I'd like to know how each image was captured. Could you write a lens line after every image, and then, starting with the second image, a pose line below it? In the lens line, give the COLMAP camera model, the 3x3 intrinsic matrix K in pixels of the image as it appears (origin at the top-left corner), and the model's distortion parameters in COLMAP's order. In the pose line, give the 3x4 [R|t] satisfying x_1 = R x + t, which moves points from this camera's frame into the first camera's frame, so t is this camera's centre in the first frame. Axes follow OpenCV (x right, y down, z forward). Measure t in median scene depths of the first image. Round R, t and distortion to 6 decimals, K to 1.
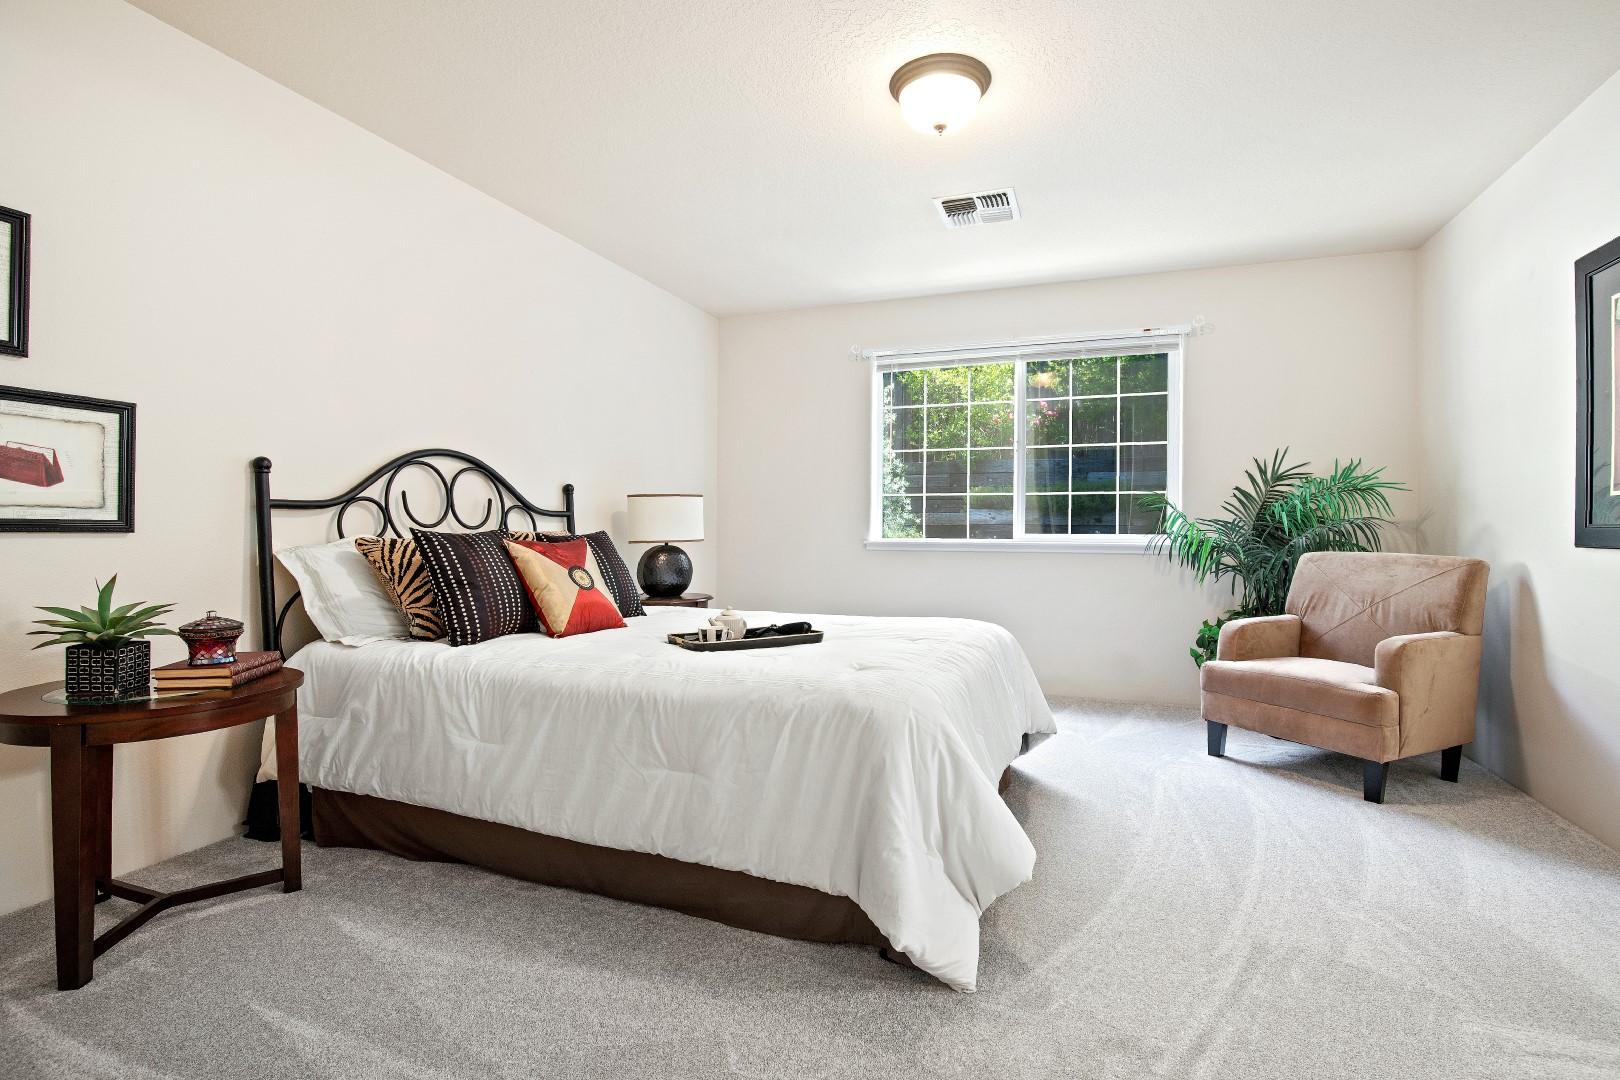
lens RADIAL K [[764.7, 0, 828.7], [0, 764.7, 537.7], [0, 0, 1]] dist [-0.031217, 0.006002]
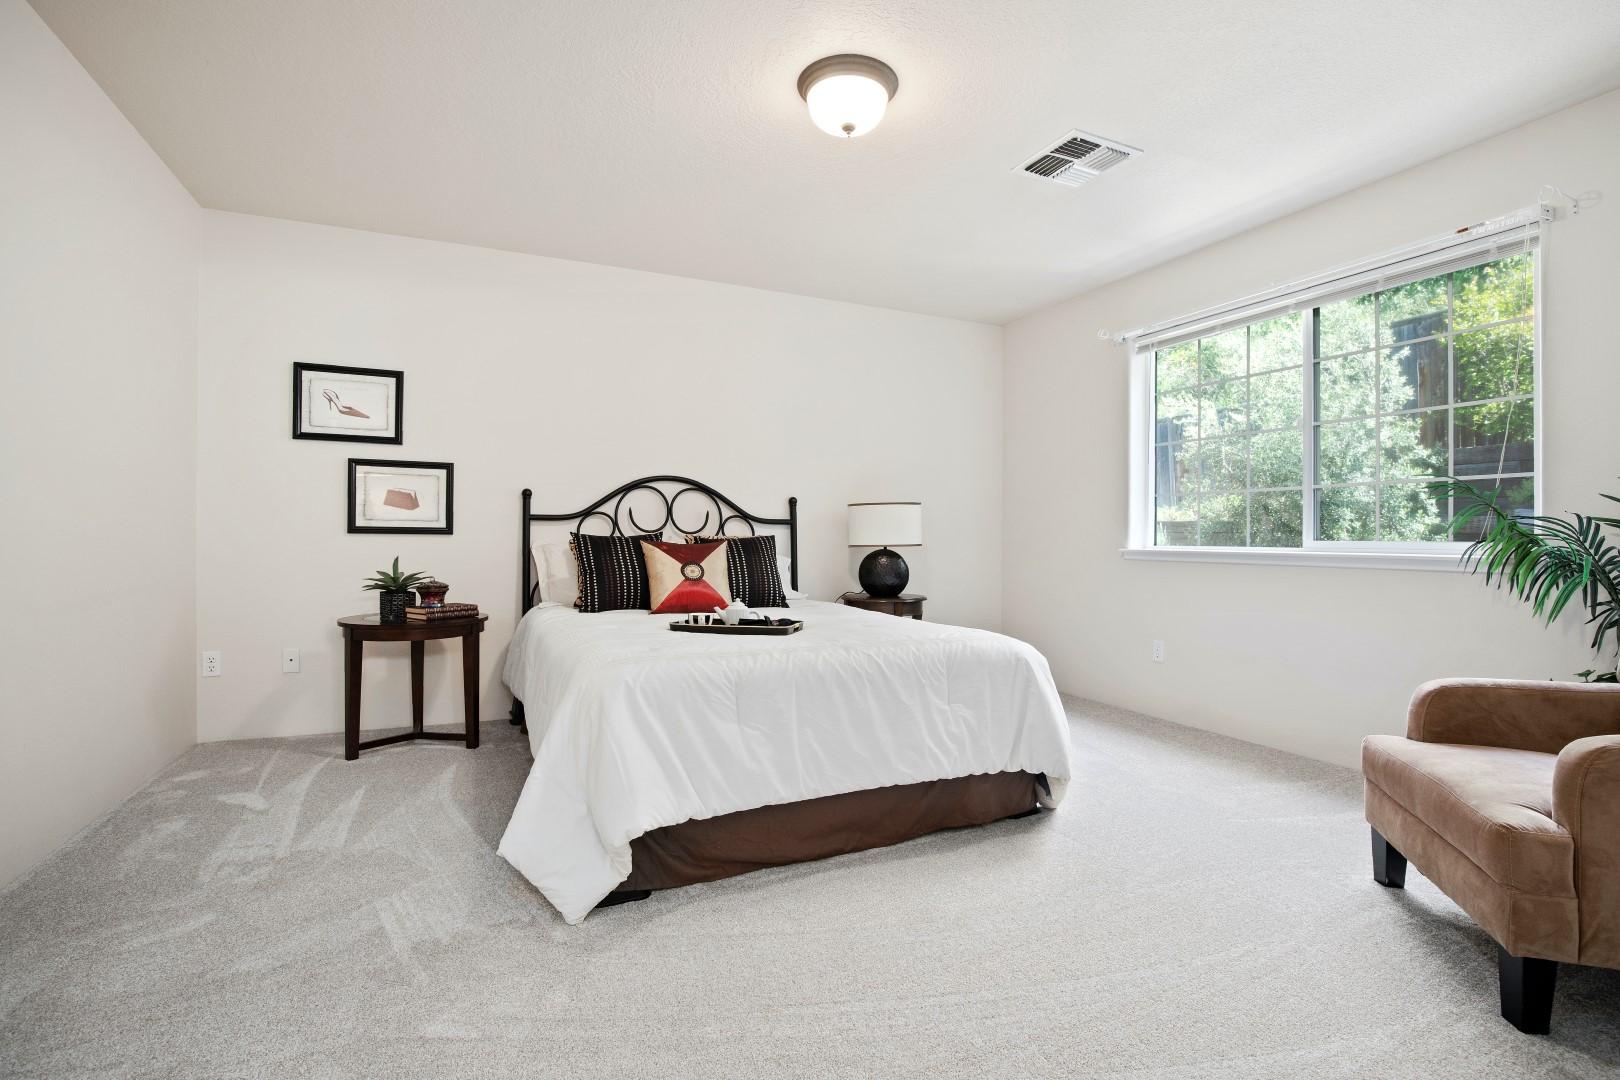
lens RADIAL K [[764.7, 0, 828.7], [0, 764.7, 537.7], [0, 0, 1]] dist [-0.031217, 0.006002]
pose [[0.716908, 0.000348, -0.697168, 0.719101], [-0.010200, 0.999898, -0.009990, 0.006970], [0.697093, 0.014273, 0.716839, 0.233836]]
